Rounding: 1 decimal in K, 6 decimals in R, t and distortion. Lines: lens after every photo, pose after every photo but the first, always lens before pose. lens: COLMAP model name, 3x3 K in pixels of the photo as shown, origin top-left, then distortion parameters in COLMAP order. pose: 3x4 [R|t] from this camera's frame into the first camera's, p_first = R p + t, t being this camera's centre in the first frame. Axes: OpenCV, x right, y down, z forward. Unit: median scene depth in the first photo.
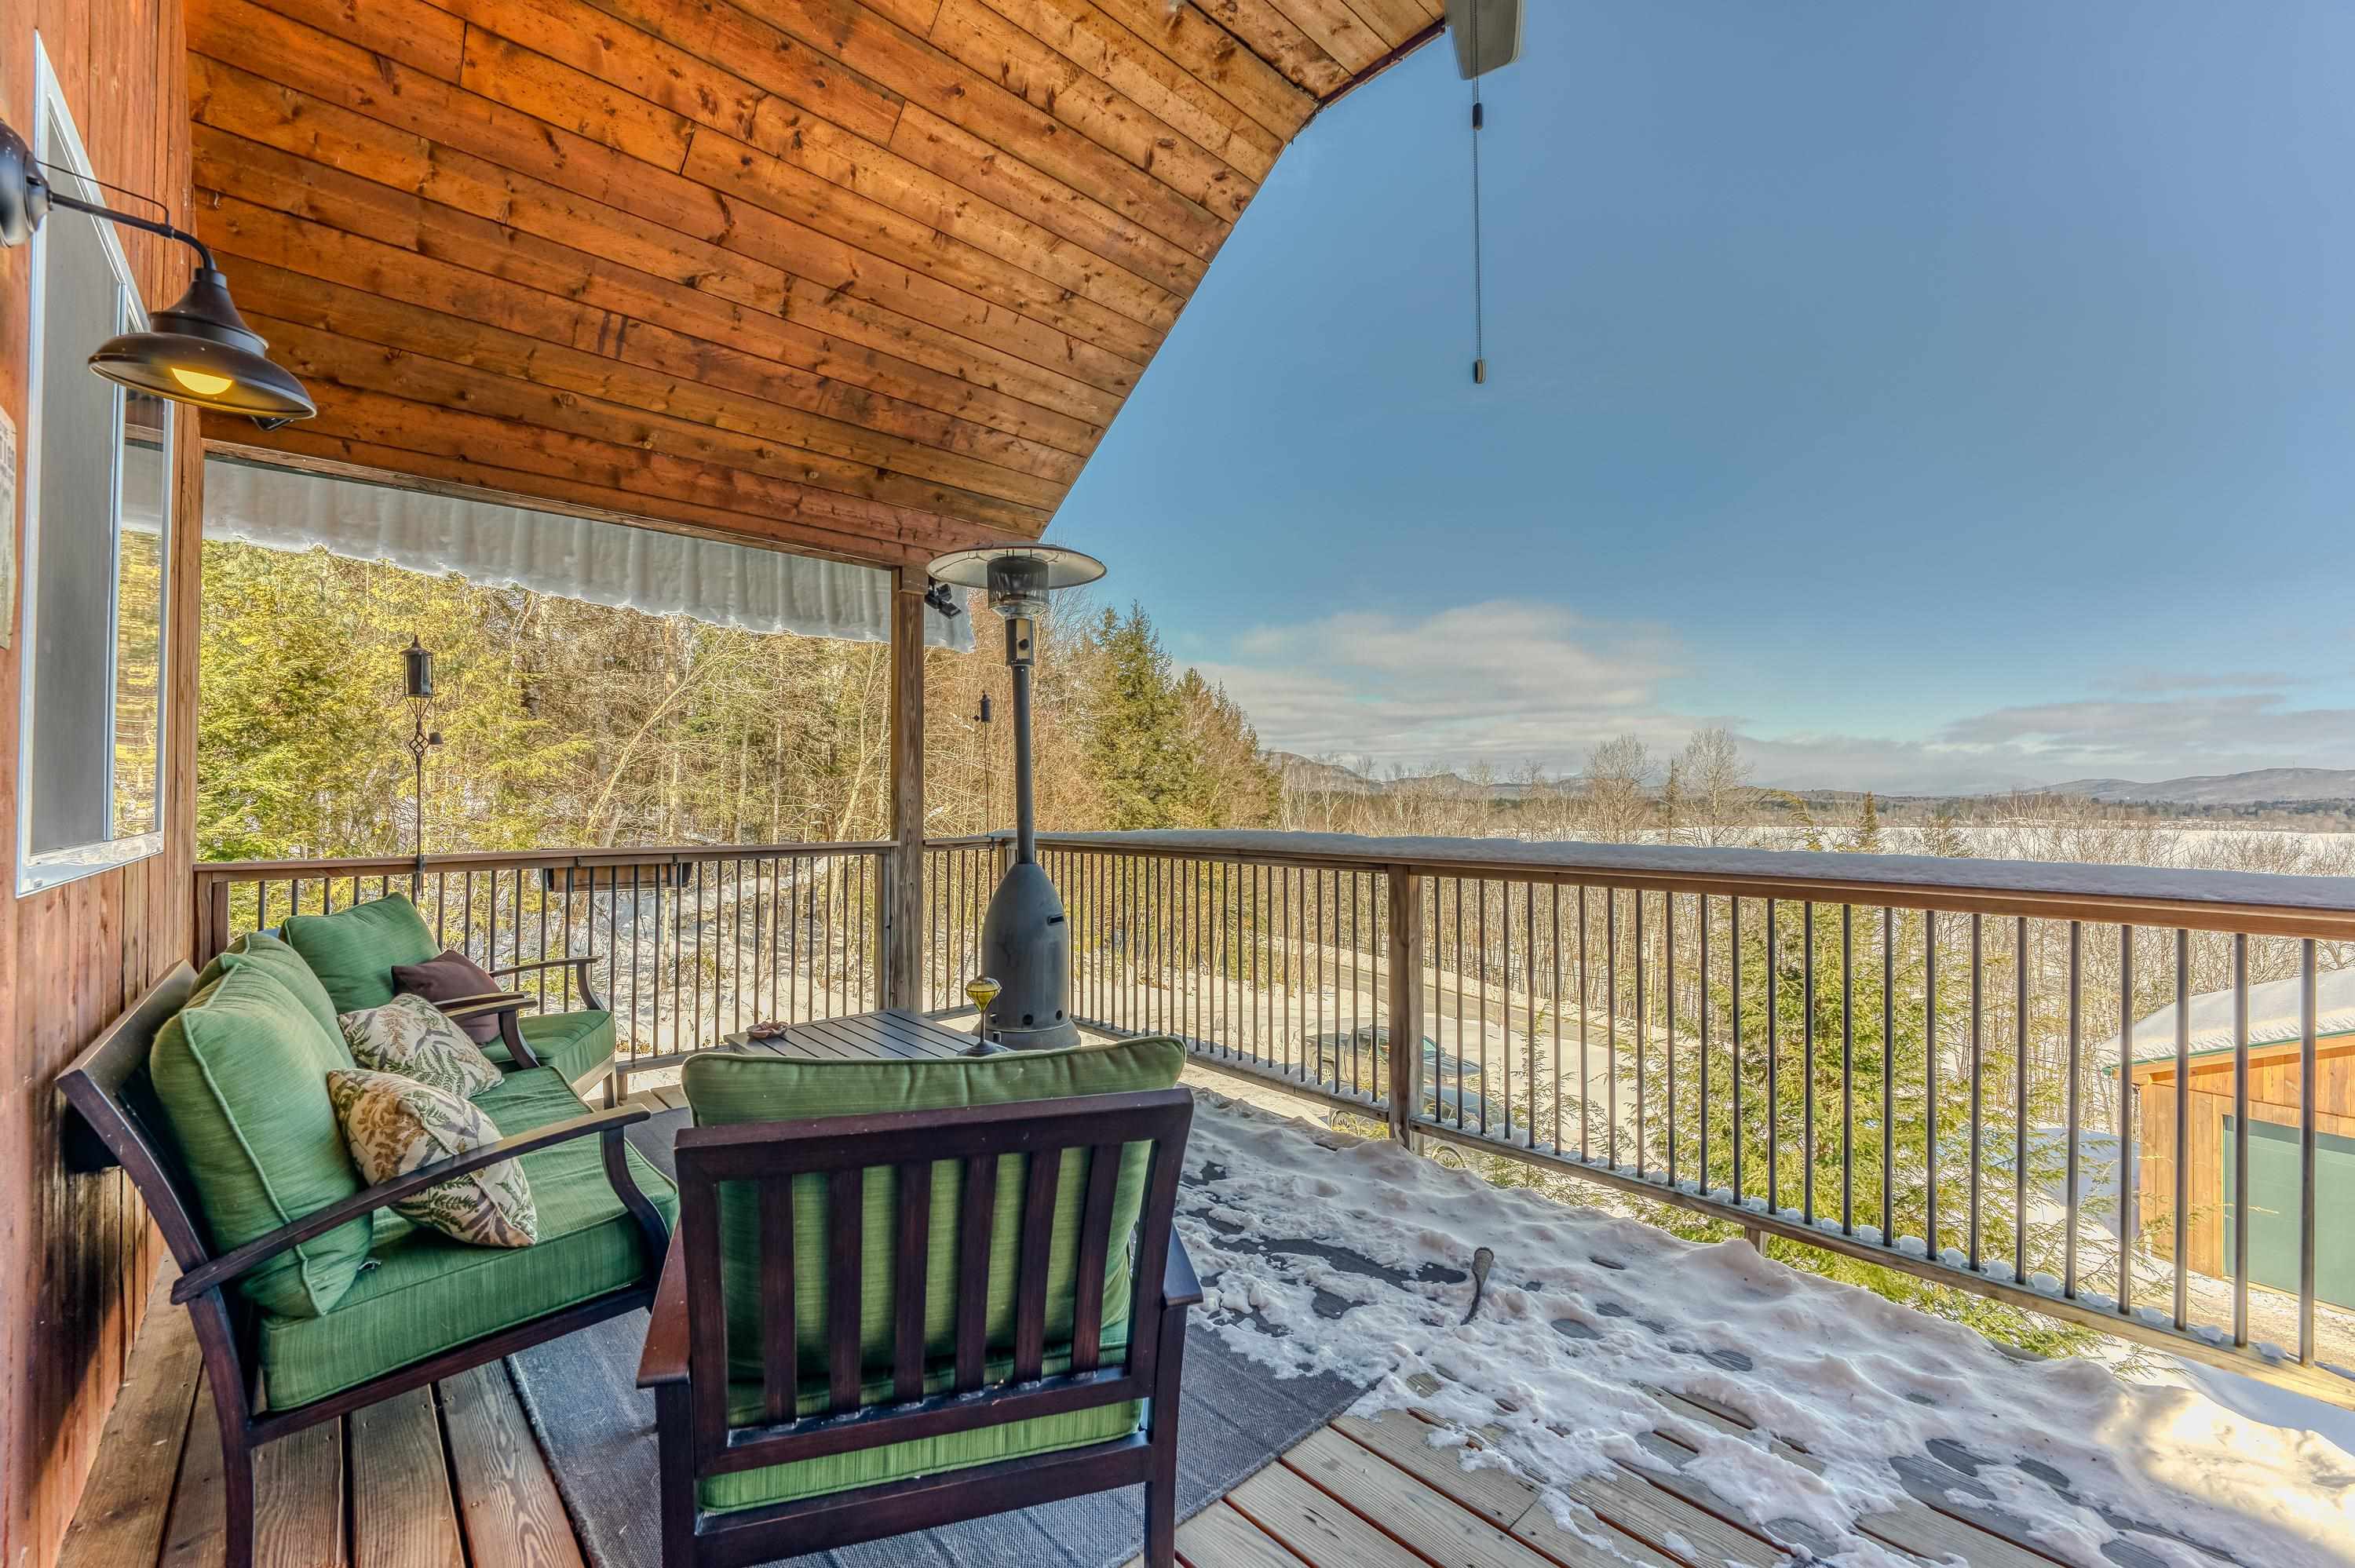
lens RADIAL K [[976.3, 0, 1176.8], [0, 976.3, 788.9], [0, 0, 1]] dist [-0.020257, 0.000444]
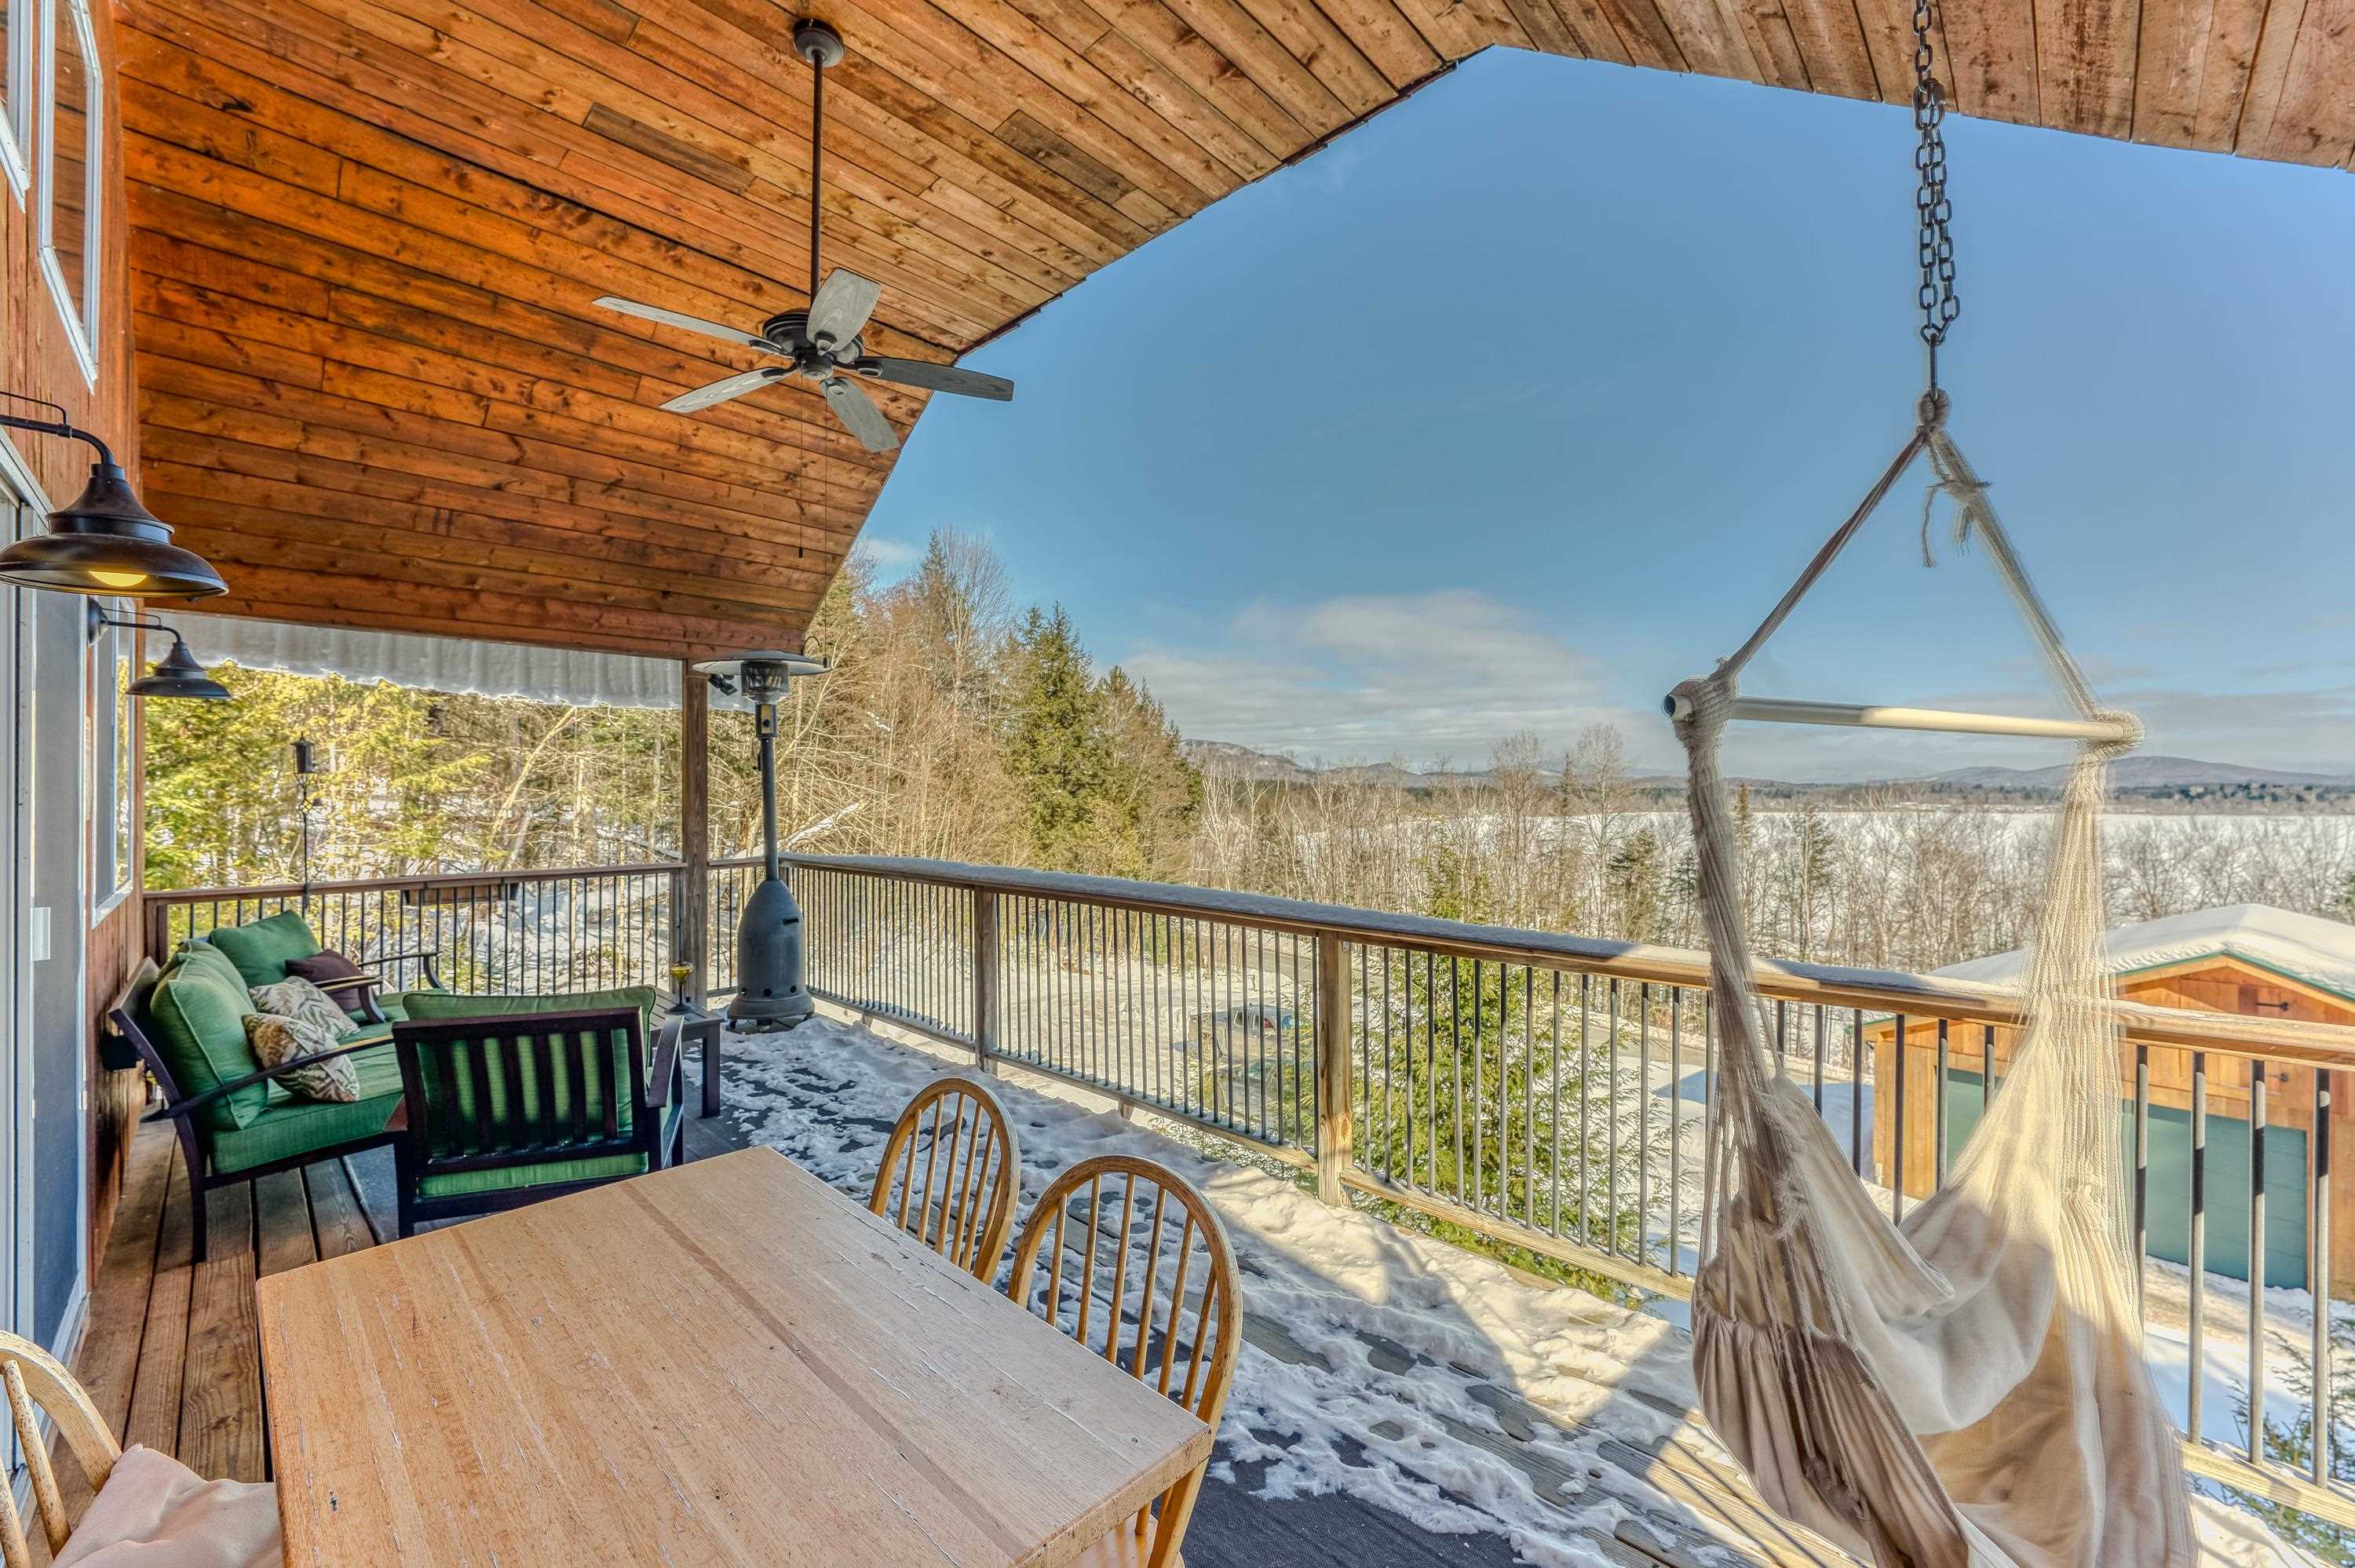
lens RADIAL K [[941.6, 0, 1174.3], [0, 941.6, 789.5], [0, 0, 1]] dist [-0.019276, 0.000308]
pose [[0.997508, -0.003034, 0.070485, 0.410763], [0.002371, 0.999952, 0.009497, -0.081036], [-0.070510, -0.009306, 0.997468, -0.470322]]
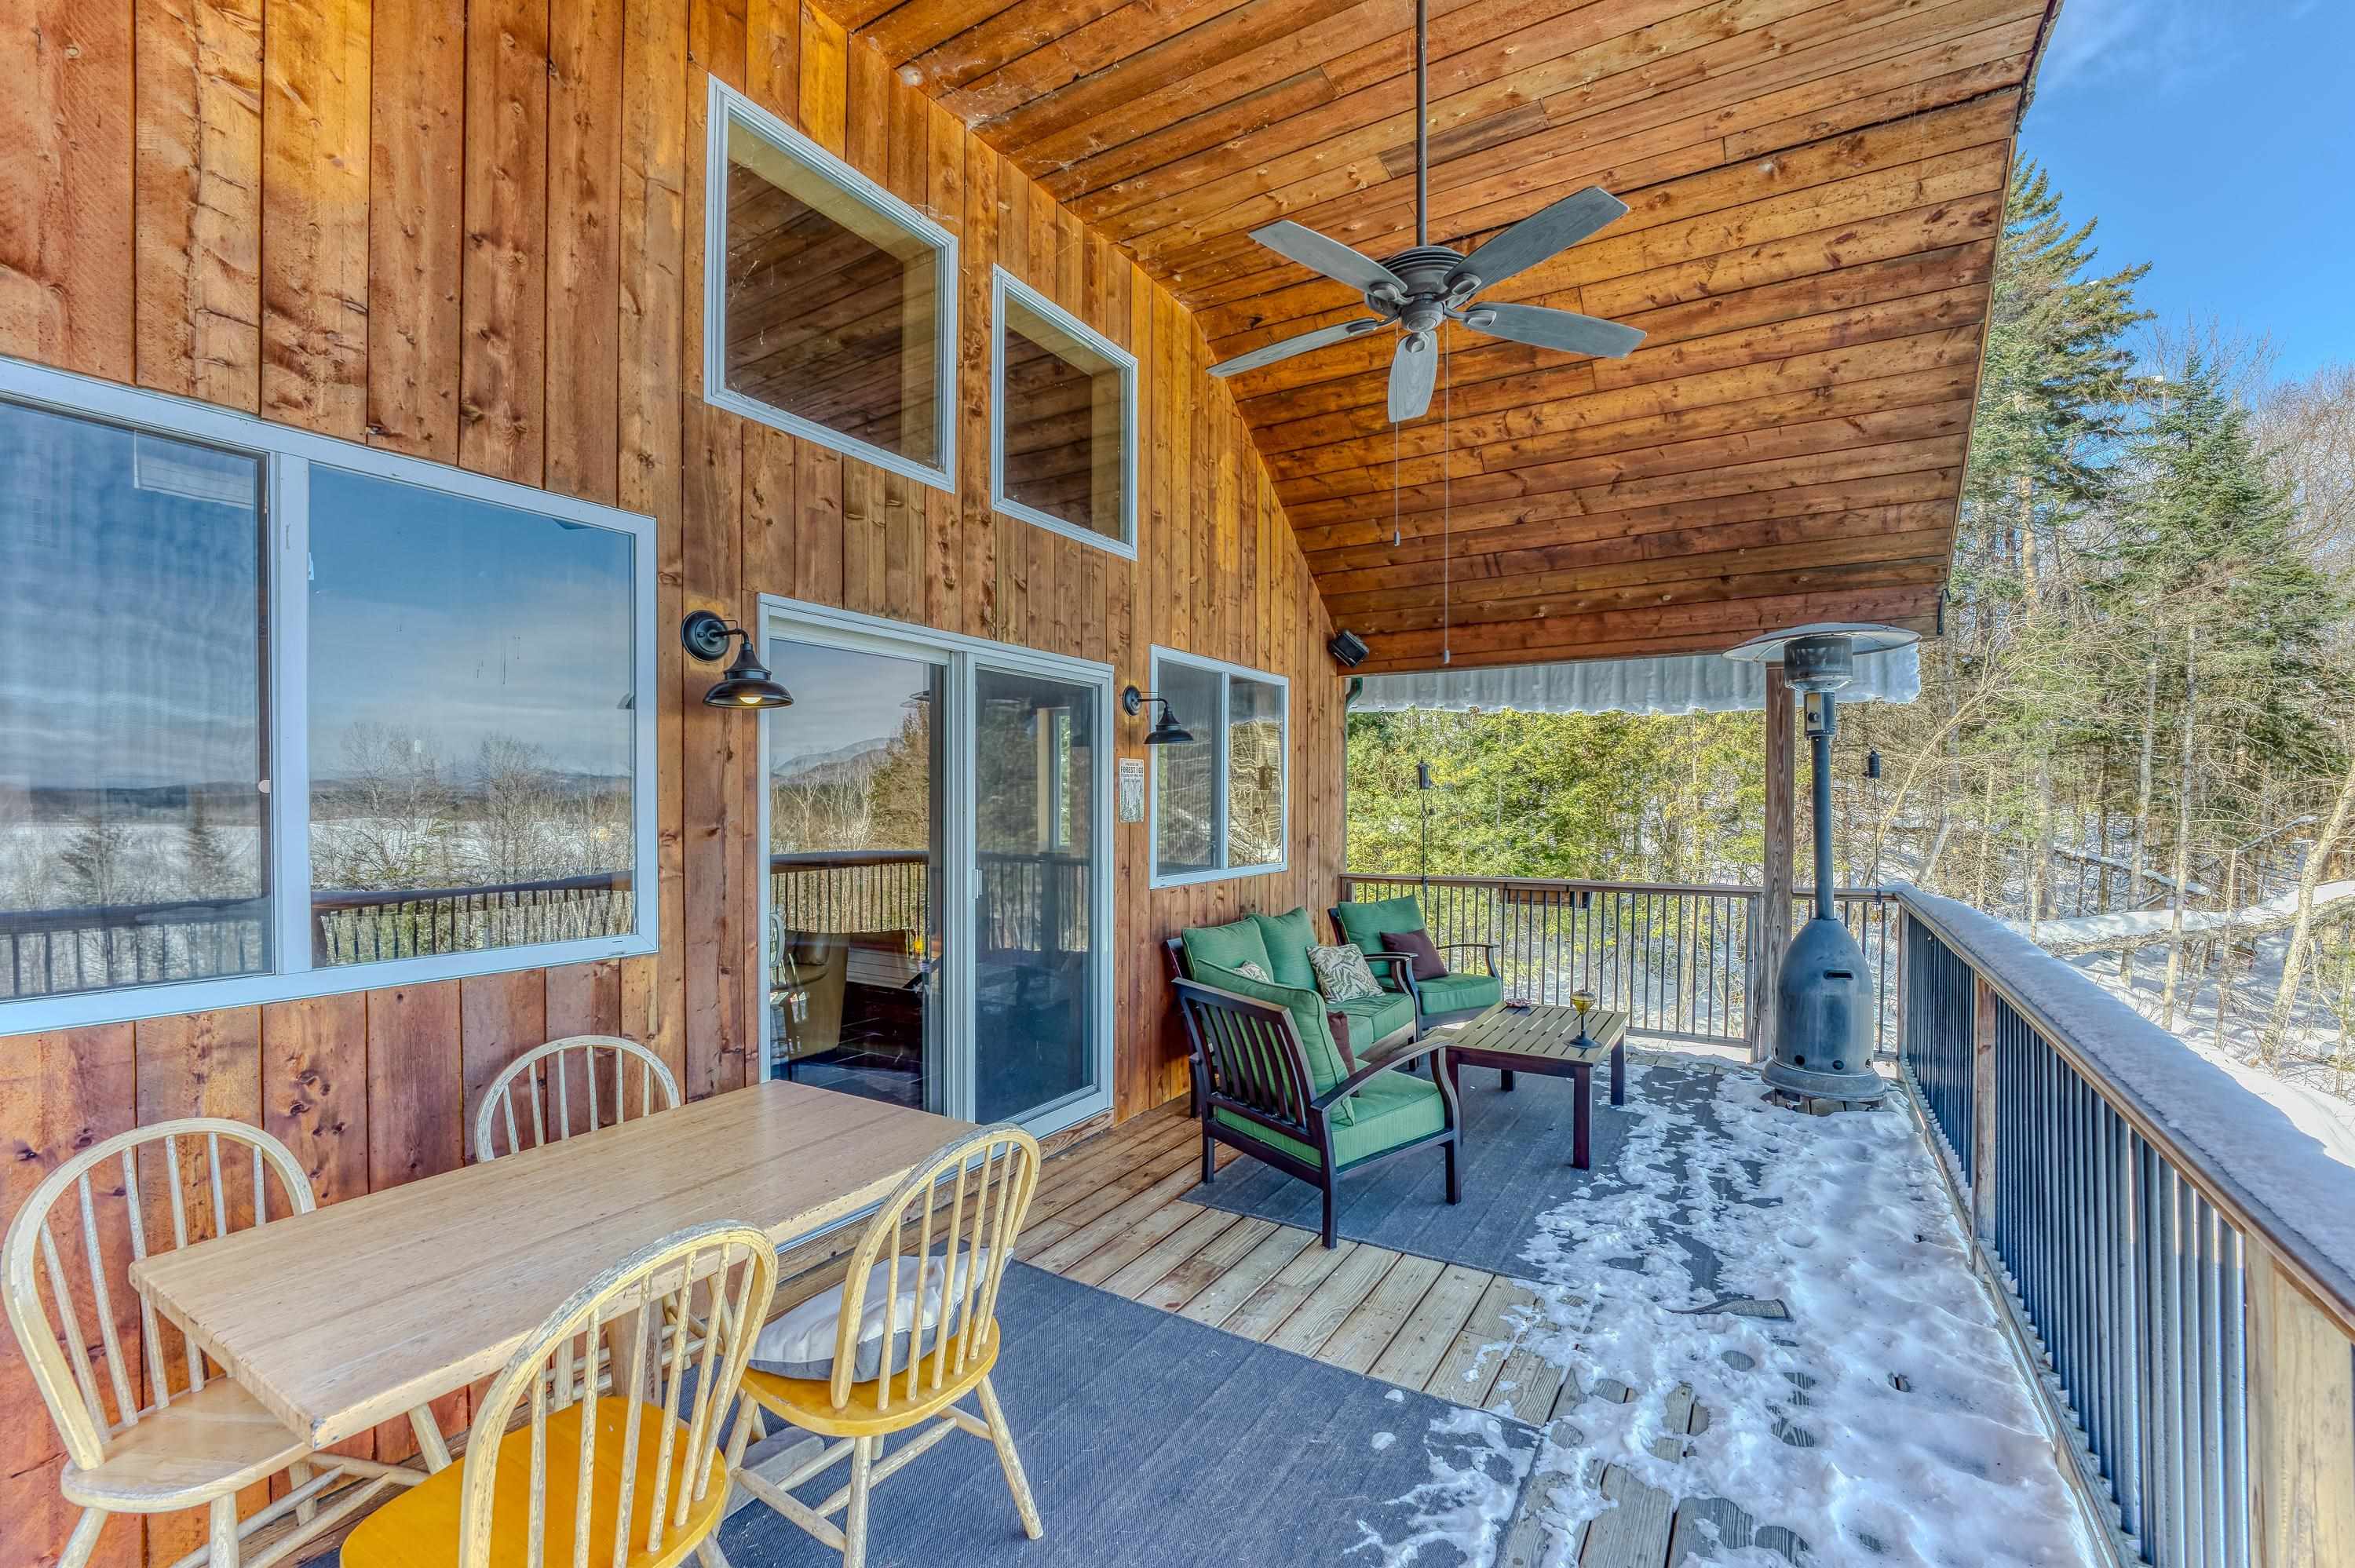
lens RADIAL K [[964.4, 0, 1175.9], [0, 964.4, 809.7], [0, 0, 1]] dist [-0.021182, 0.000018]
pose [[0.285394, 0.007456, -0.958381, 0.829286], [0.010955, 0.999879, 0.011041, -0.080924], [0.958348, -0.013650, 0.285278, 0.018820]]
